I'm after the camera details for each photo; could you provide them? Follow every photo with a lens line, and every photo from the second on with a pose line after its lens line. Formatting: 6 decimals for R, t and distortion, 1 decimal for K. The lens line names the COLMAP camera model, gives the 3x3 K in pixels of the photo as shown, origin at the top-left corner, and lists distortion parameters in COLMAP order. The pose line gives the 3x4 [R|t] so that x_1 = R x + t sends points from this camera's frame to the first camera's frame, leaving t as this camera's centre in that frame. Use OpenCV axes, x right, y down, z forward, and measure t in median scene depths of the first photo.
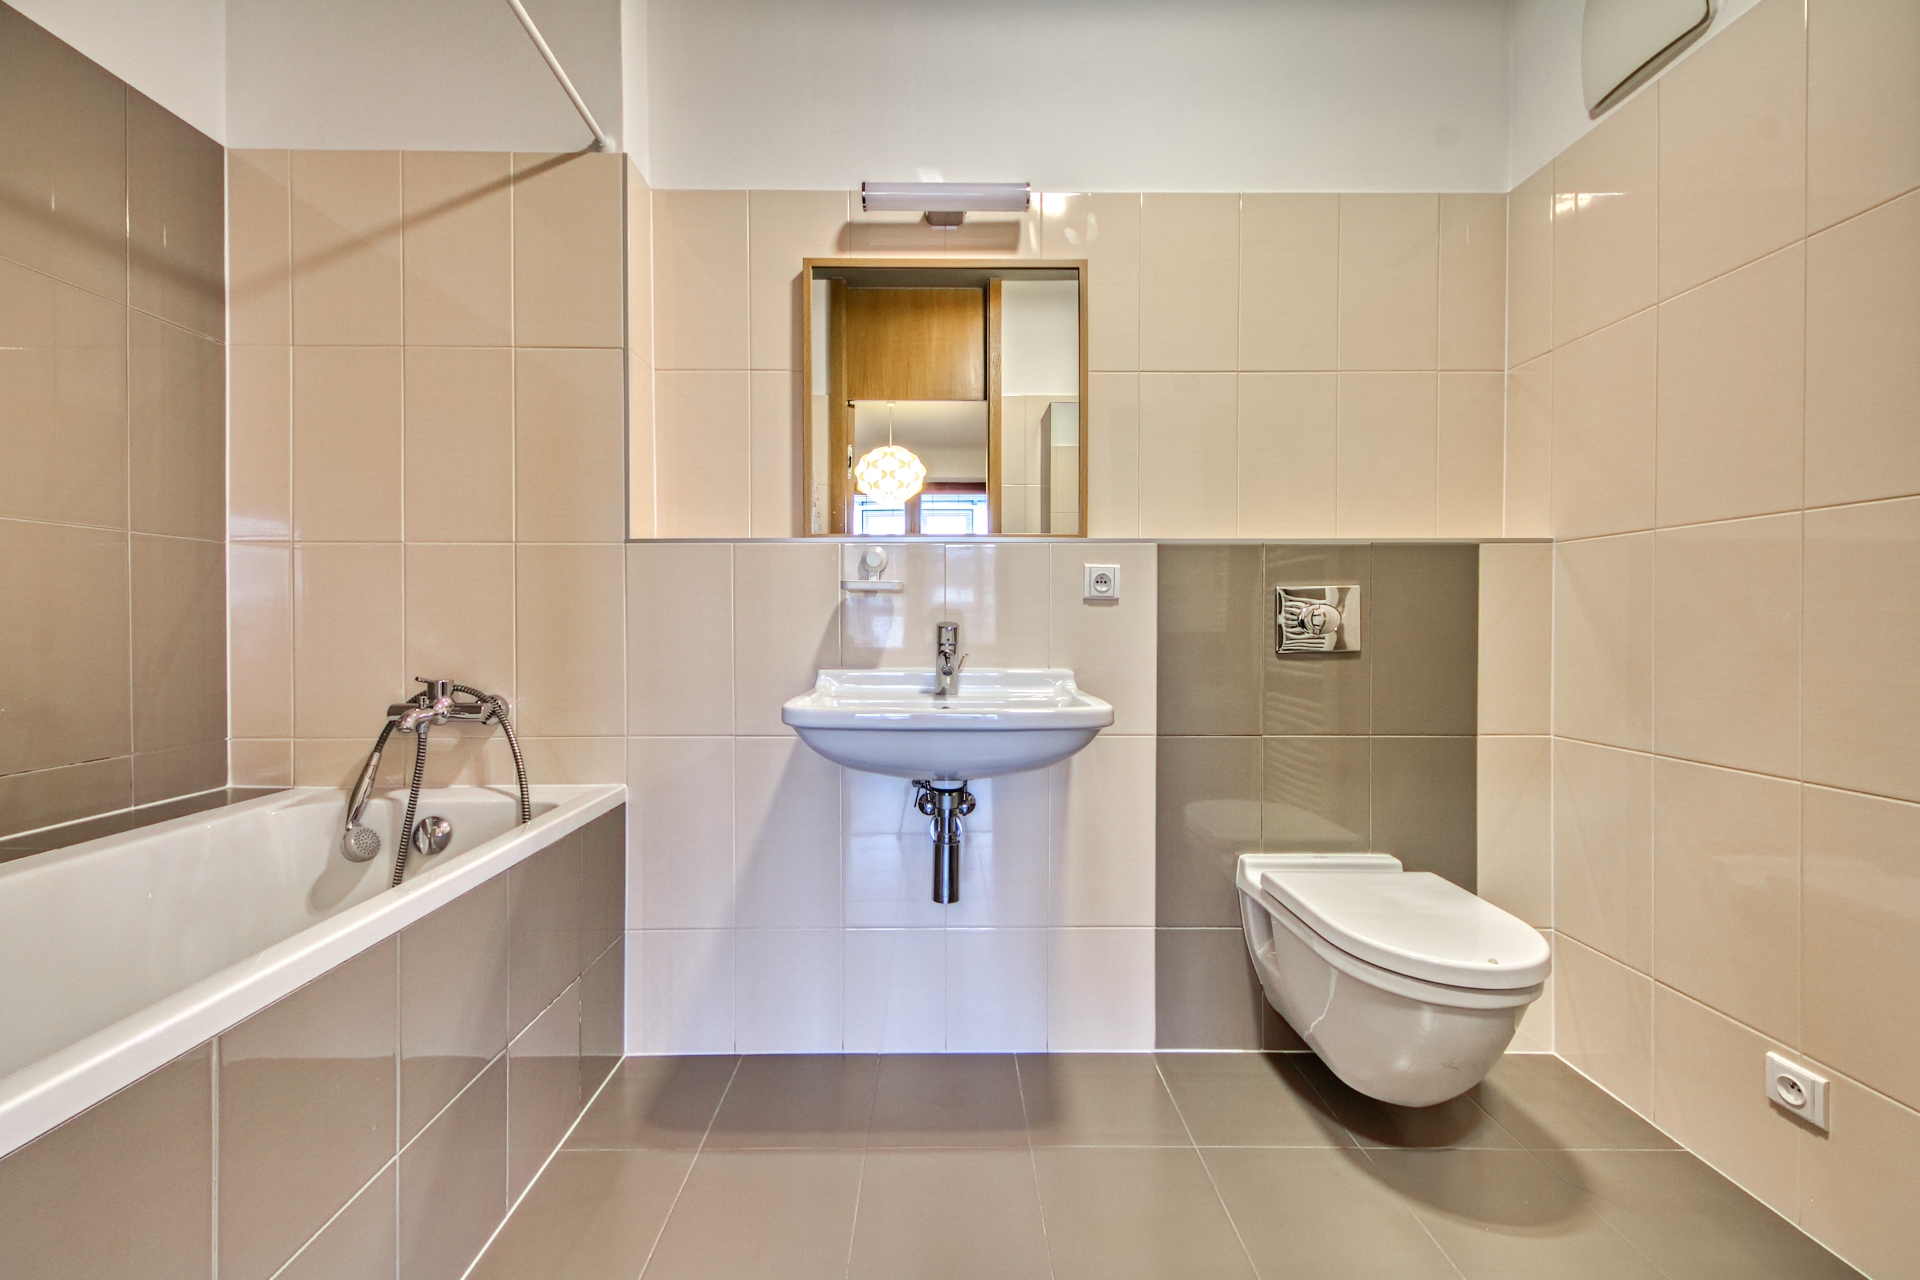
lens RADIAL K [[739.5, 0, 959.9], [0, 739.5, 622.0], [0, 0, 1]] dist [-0.000130, 0.000015]
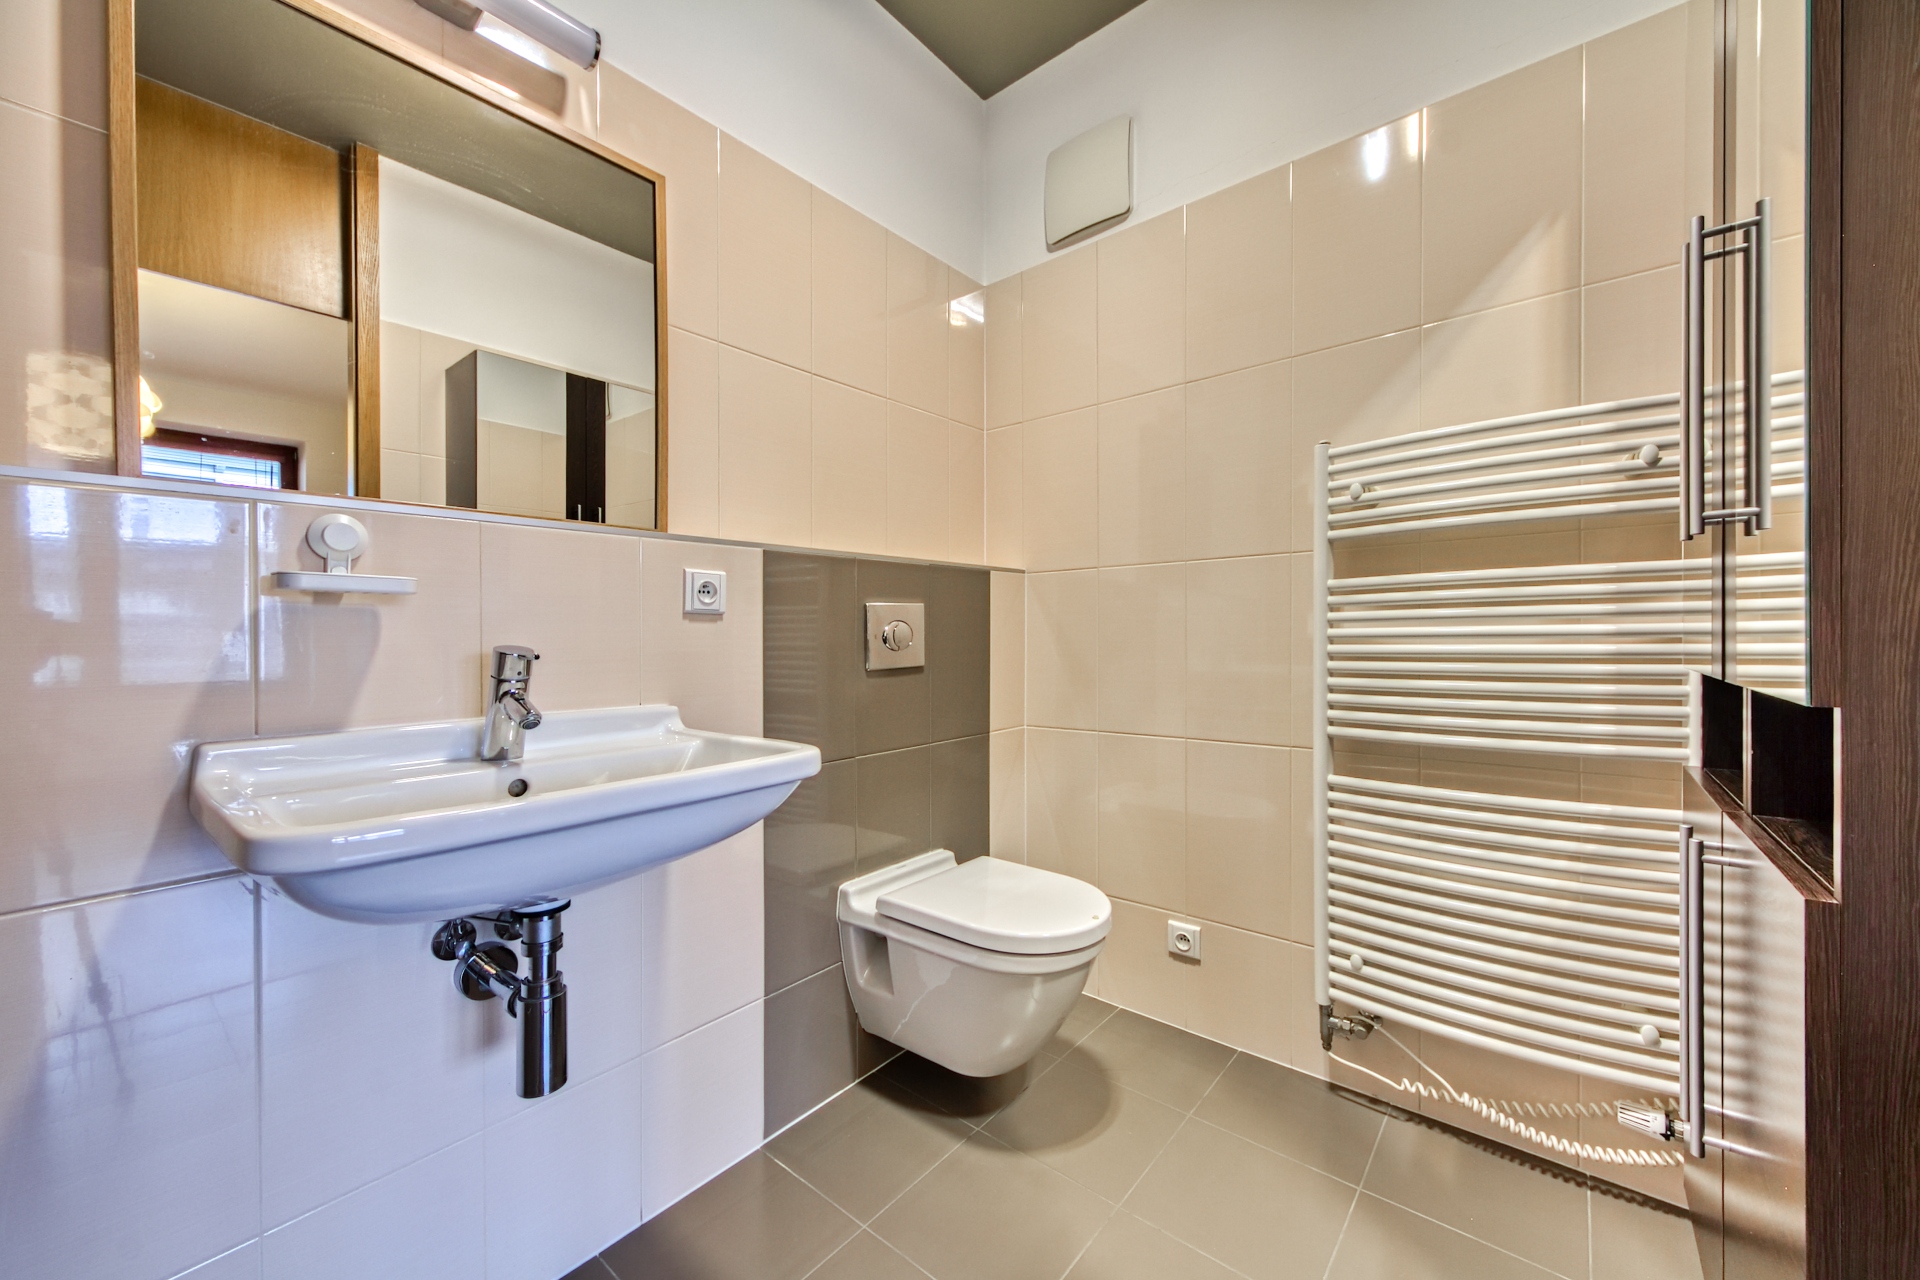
lens RADIAL K [[725.9, 0, 961.0], [0, 725.9, 630.9], [0, 0, 1]] dist [0.002905, 0.000083]
pose [[0.647256, -0.007728, 0.762233, -0.230407], [0.013416, 0.999909, -0.001254, -0.007138], [-0.762154, 0.011038, 0.647301, 0.282285]]
